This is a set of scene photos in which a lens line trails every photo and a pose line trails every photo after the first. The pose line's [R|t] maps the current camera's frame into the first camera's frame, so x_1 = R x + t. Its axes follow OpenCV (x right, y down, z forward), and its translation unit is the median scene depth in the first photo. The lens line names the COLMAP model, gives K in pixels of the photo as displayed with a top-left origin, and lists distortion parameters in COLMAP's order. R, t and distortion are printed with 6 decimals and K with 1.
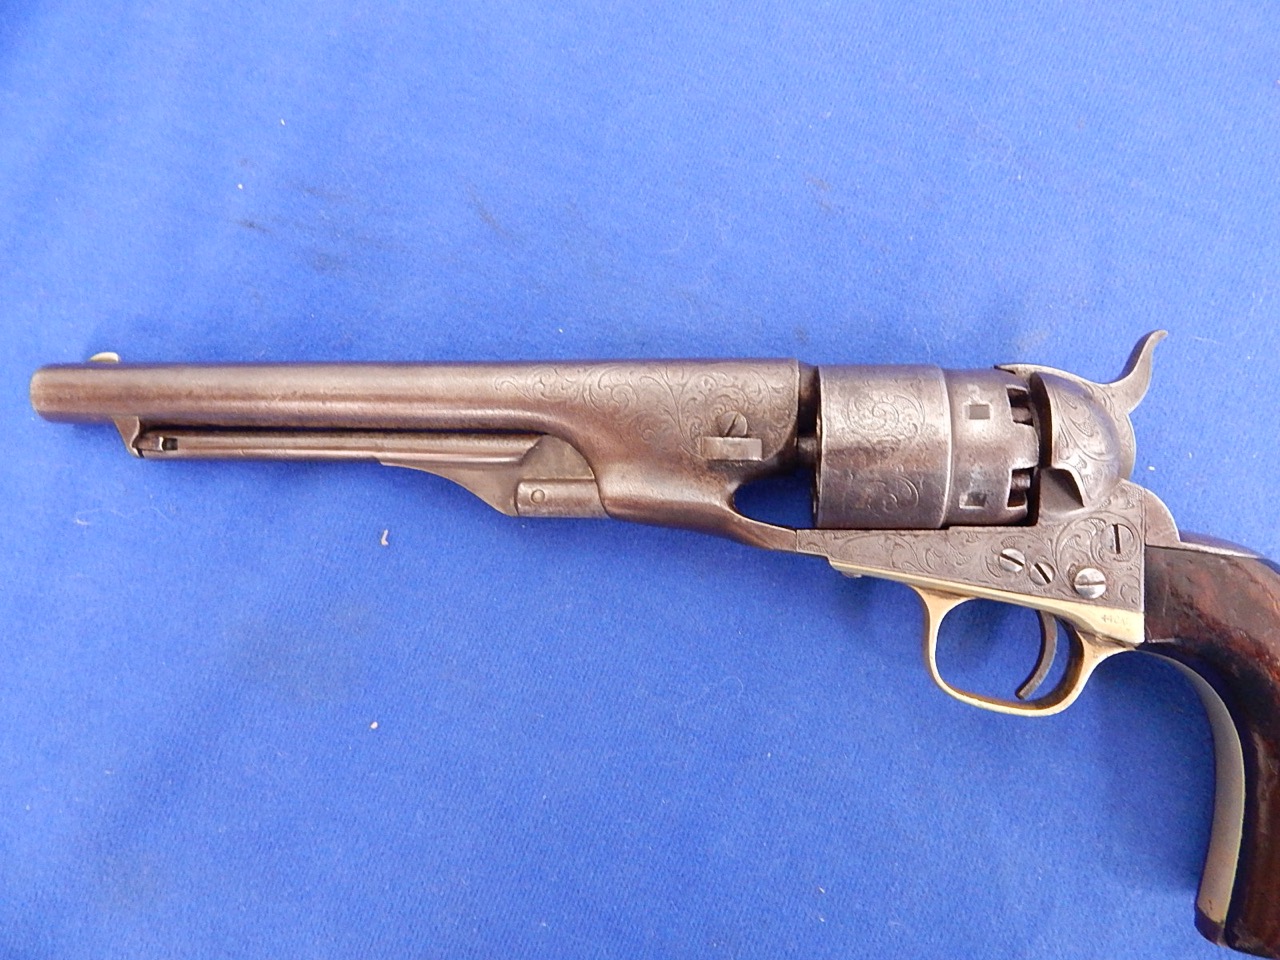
lens RADIAL K [[836.1, 0, 642.1], [0, 836.1, 479.7], [0, 0, 1]] dist [-0.011172, 0.004796]
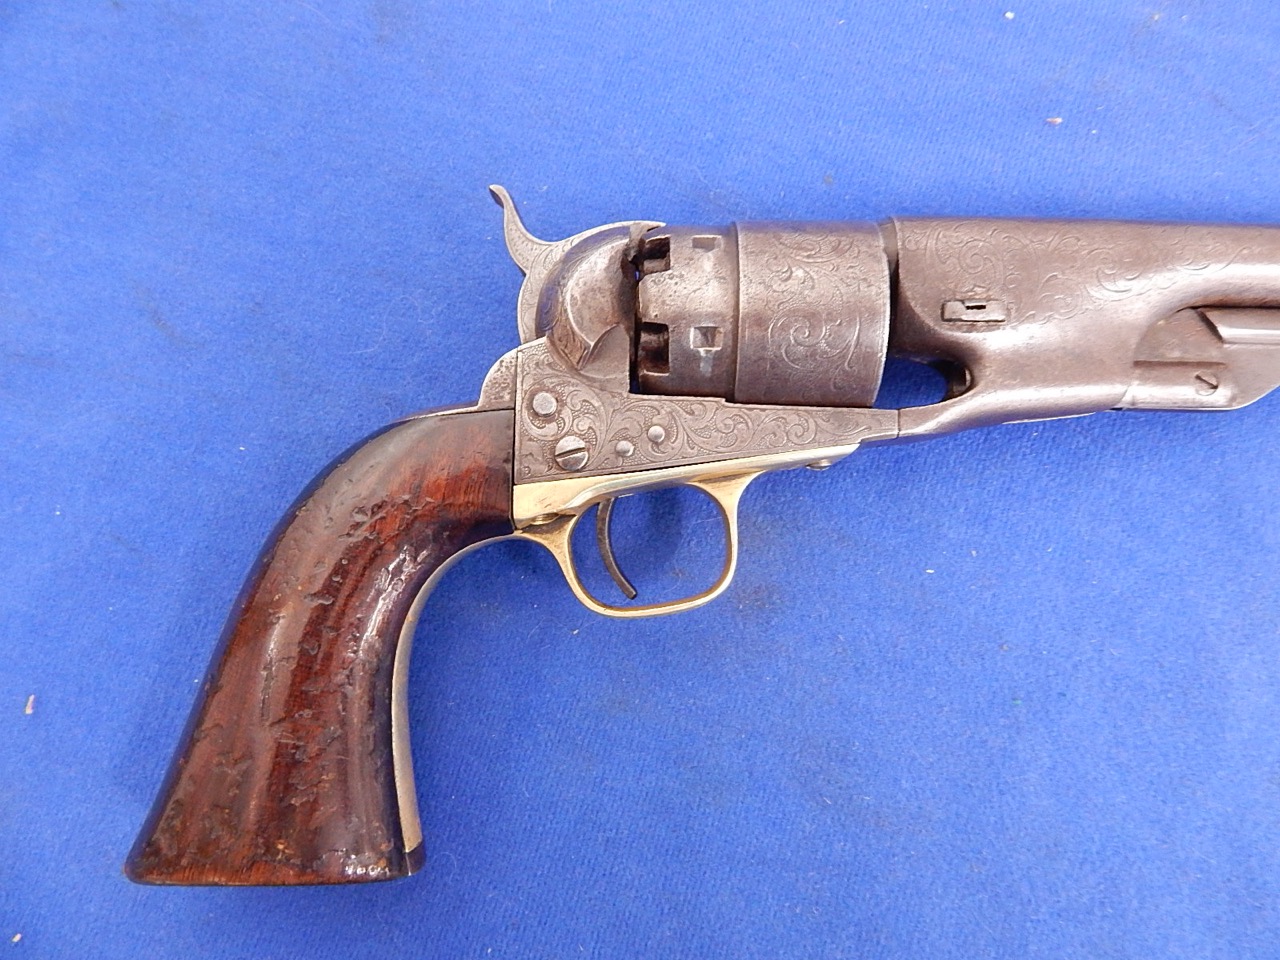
lens RADIAL K [[836.1, 0, 641.9], [0, 836.1, 485.2], [0, 0, 1]] dist [-0.011172, 0.004796]
pose [[0.946198, 0.014923, 0.323244, 0.056765], [0.036005, 0.987878, -0.151001, 0.016056], [-0.321579, 0.154516, 0.934191, 0.271232]]
